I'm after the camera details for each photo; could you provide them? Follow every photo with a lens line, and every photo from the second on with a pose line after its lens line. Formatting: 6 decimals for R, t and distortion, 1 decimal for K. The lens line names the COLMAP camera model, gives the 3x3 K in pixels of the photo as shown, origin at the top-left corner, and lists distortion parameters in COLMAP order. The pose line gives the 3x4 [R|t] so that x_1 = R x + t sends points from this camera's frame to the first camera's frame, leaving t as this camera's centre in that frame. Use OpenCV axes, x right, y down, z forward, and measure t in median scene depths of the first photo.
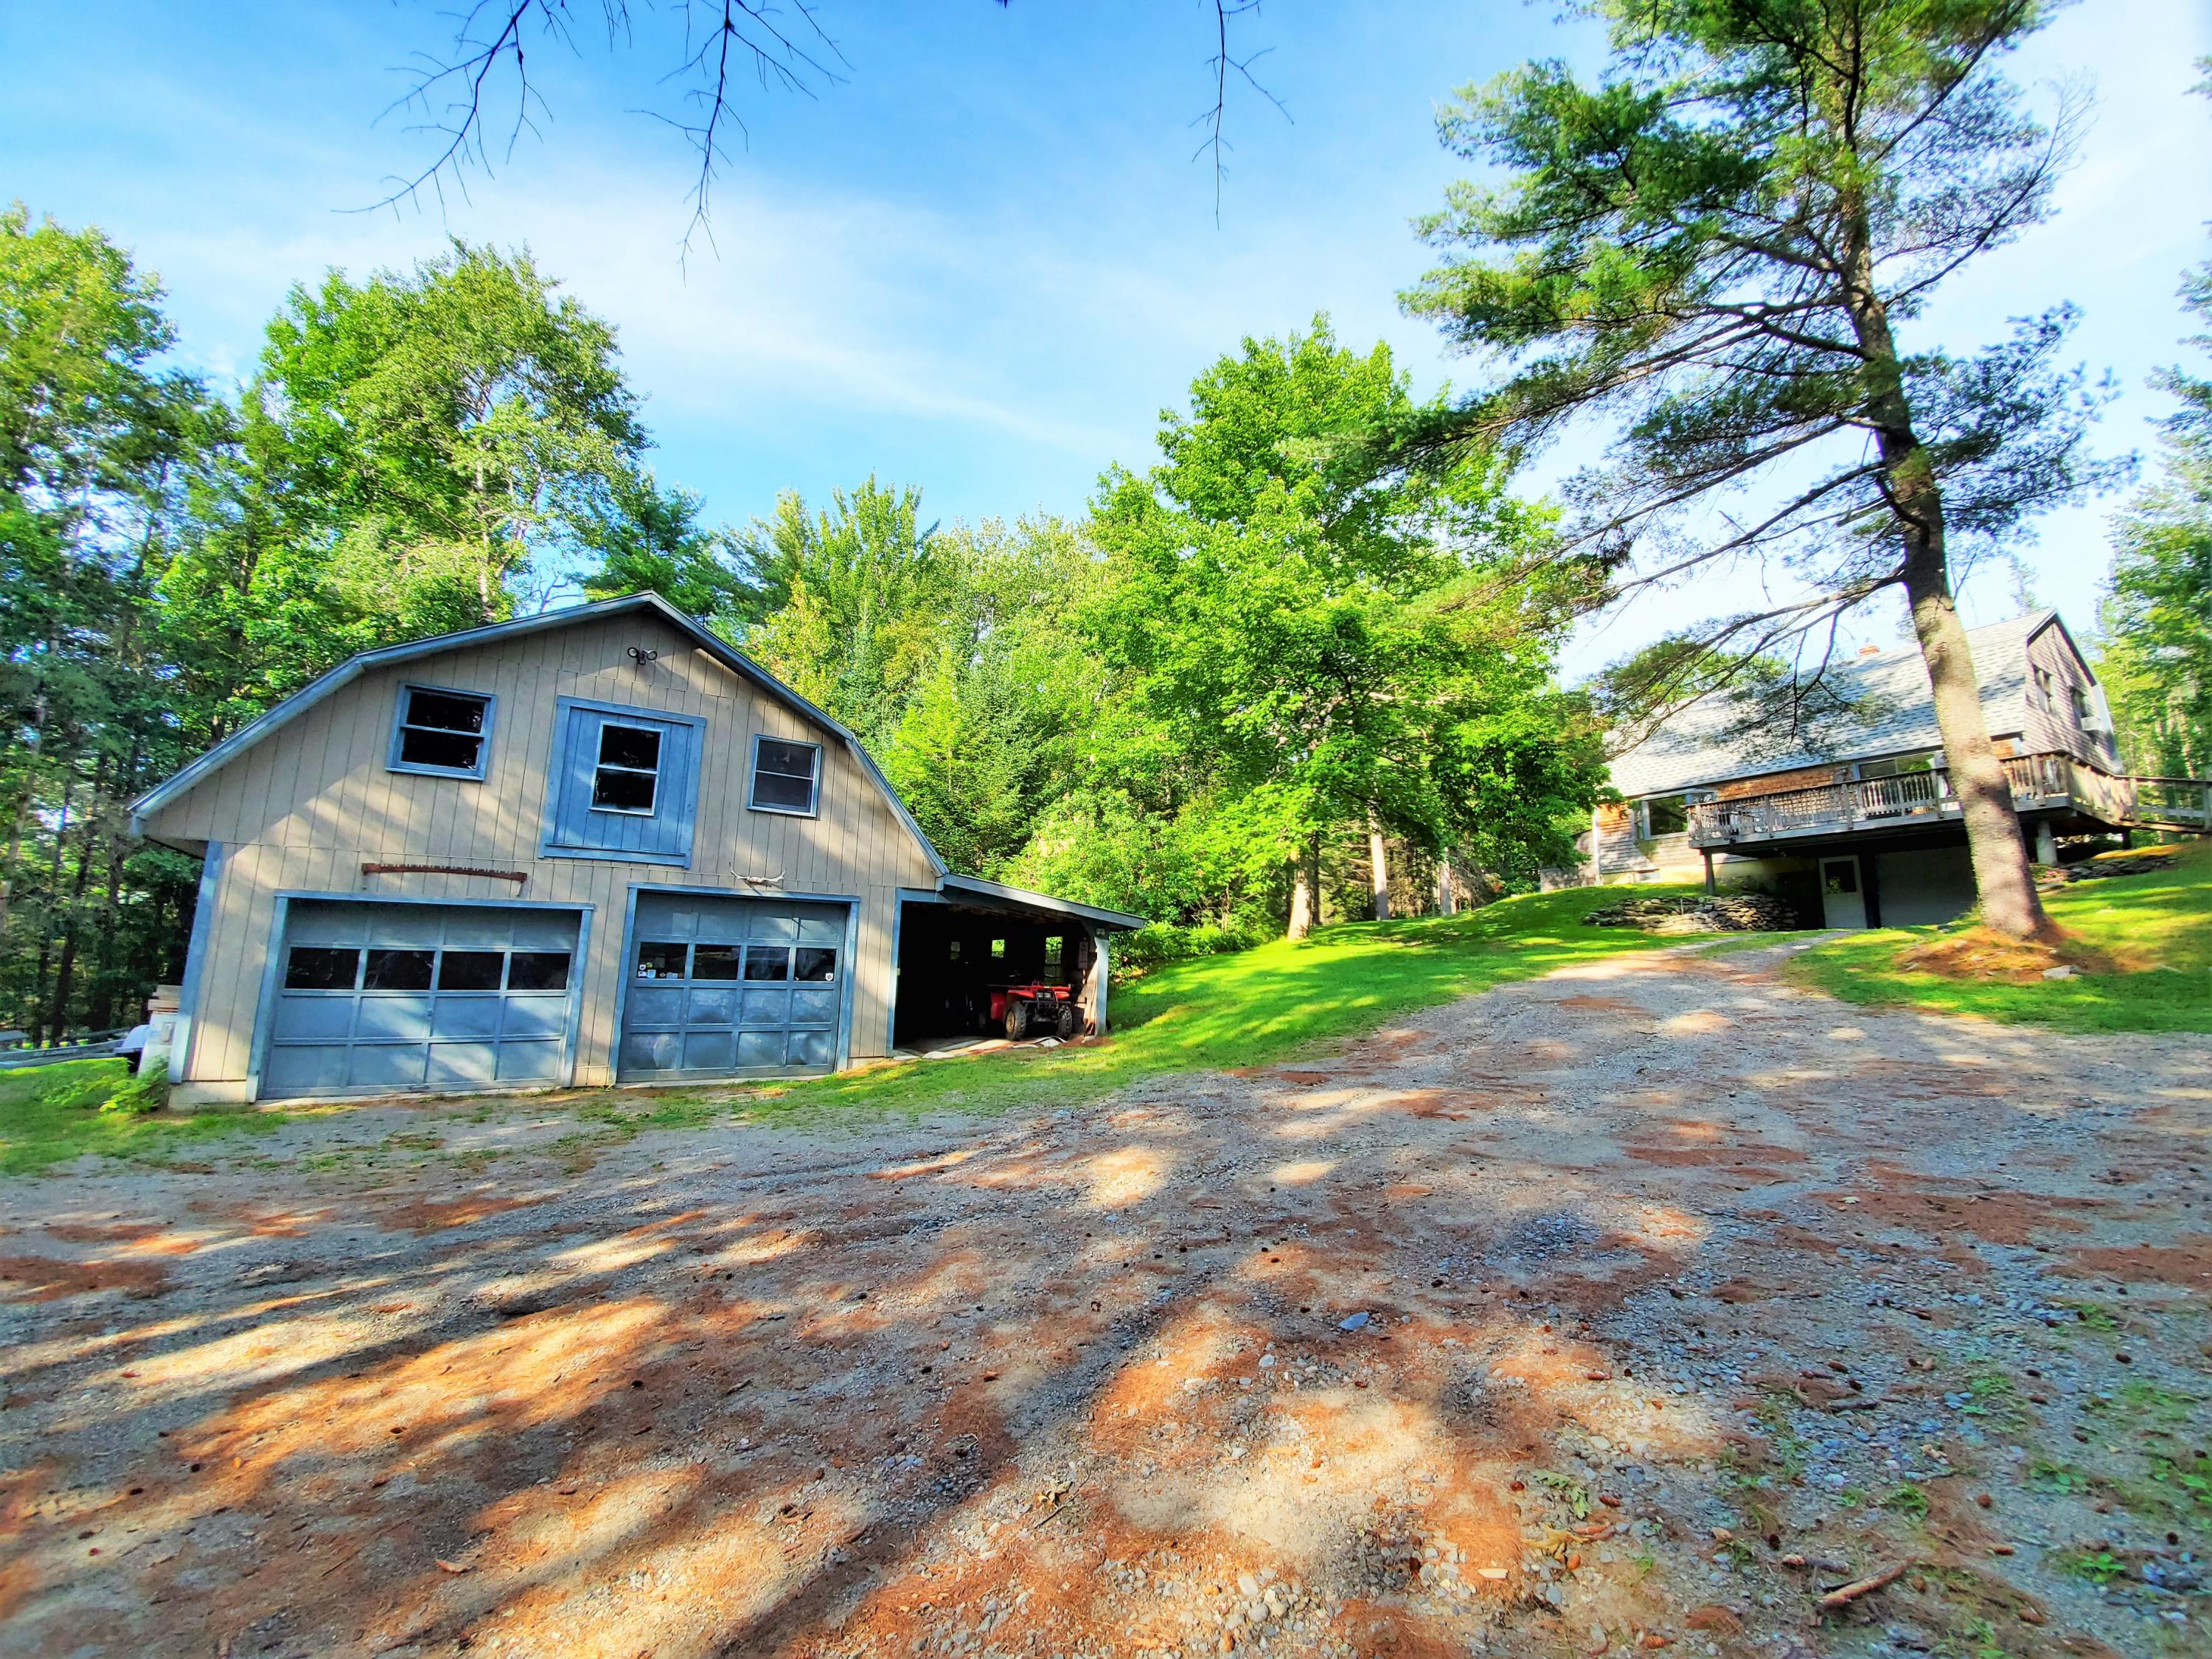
lens RADIAL K [[857.1, 0, 1108.7], [0, 857.1, 801.7], [0, 0, 1]] dist [-0.007784, -0.000161]
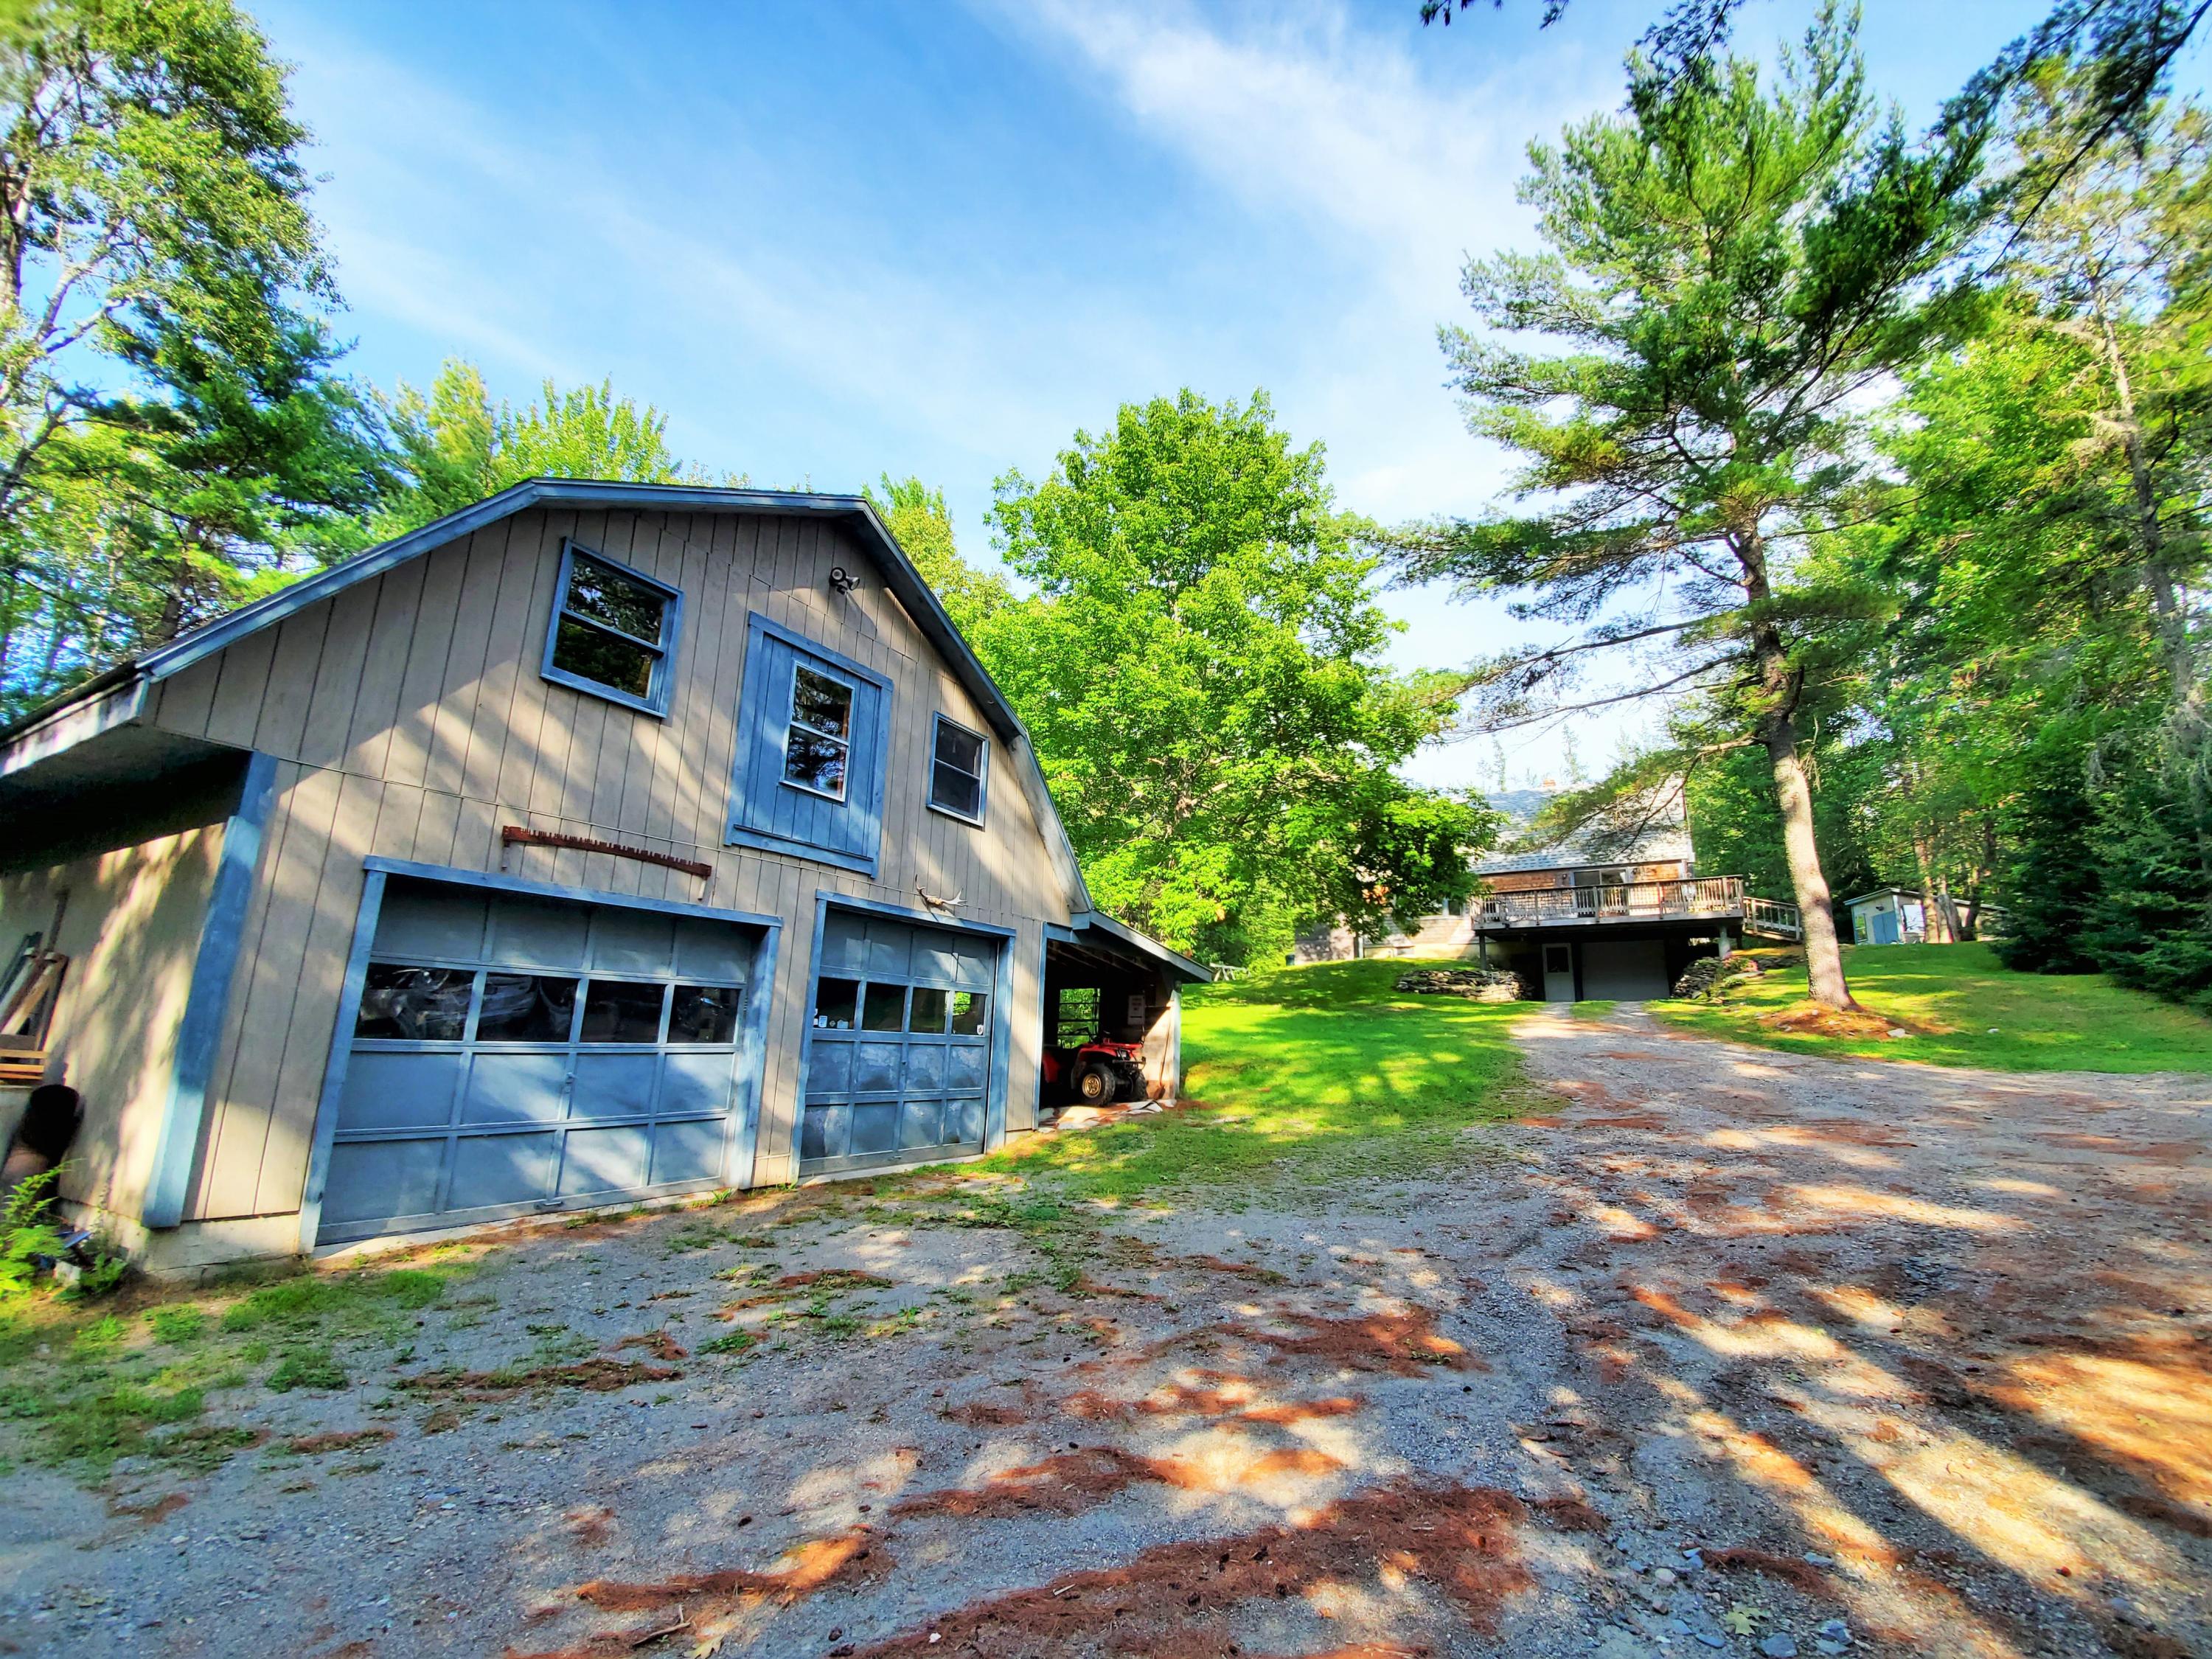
lens RADIAL K [[902.5, 0, 1189.3], [0, 902.5, 829.8], [0, 0, 1]] dist [-0.002987, -0.000223]
pose [[0.882982, 0.109241, 0.456519, -0.667063], [-0.095561, 0.994010, -0.053027, 0.056505], [-0.459578, 0.003197, 0.888132, 0.204171]]
